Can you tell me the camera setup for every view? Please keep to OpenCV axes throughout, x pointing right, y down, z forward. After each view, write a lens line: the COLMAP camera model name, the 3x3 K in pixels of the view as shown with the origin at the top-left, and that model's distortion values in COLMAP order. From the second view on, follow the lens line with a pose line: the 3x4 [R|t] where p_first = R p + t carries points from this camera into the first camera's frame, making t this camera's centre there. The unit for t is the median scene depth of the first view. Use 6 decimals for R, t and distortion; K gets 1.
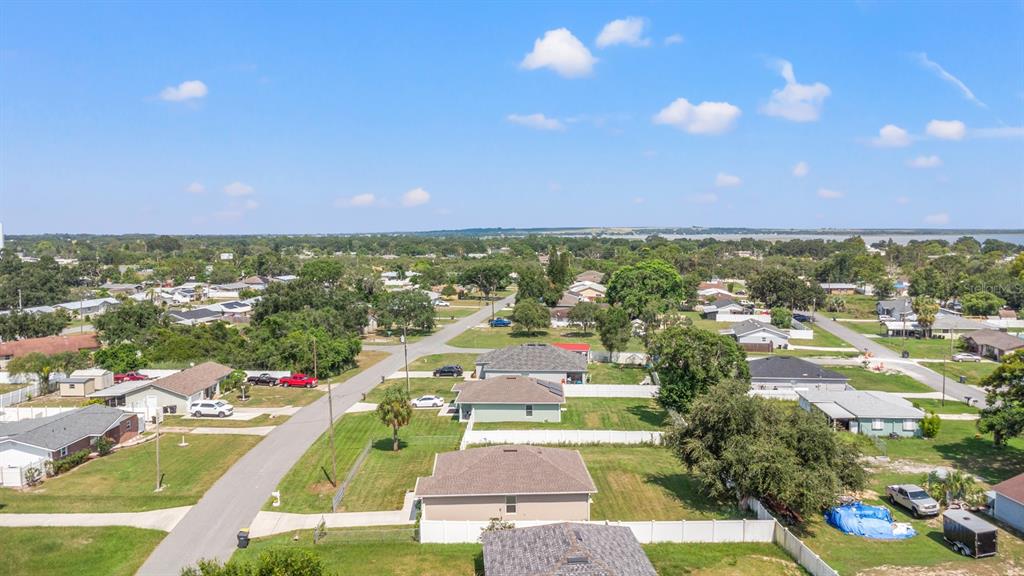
lens RADIAL K [[730.9, 0, 512.0], [0, 730.9, 288.0], [0, 0, 1]] dist [0.031030, -0.042039]
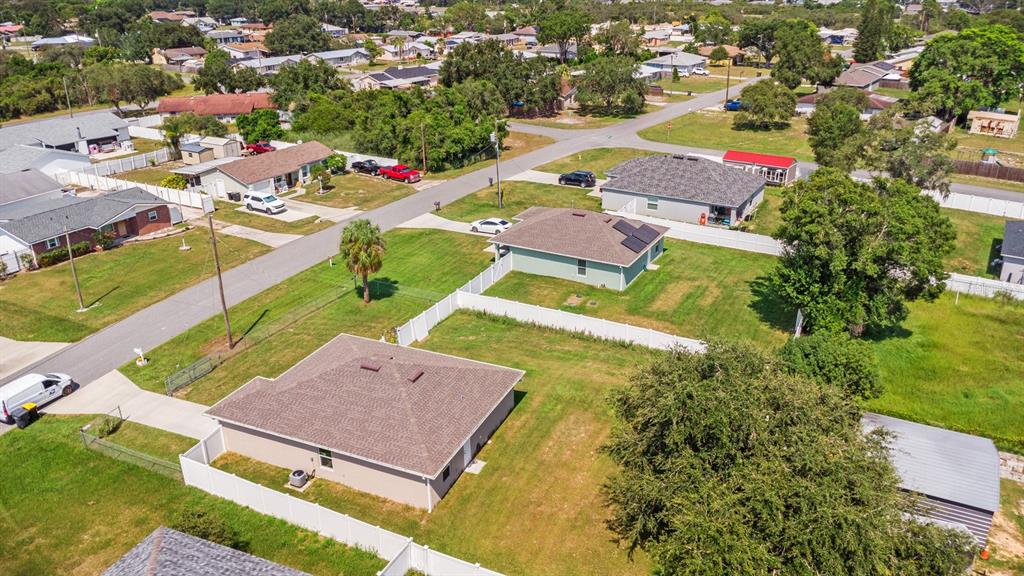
lens RADIAL K [[730.9, 0, 512.0], [0, 730.9, 288.0], [0, 0, 1]] dist [0.031030, -0.042039]
pose [[0.895702, 0.175981, -0.408350, 0.244658], [-0.032917, 0.942073, 0.333790, -0.045213], [0.443435, -0.285535, 0.849609, 0.350633]]
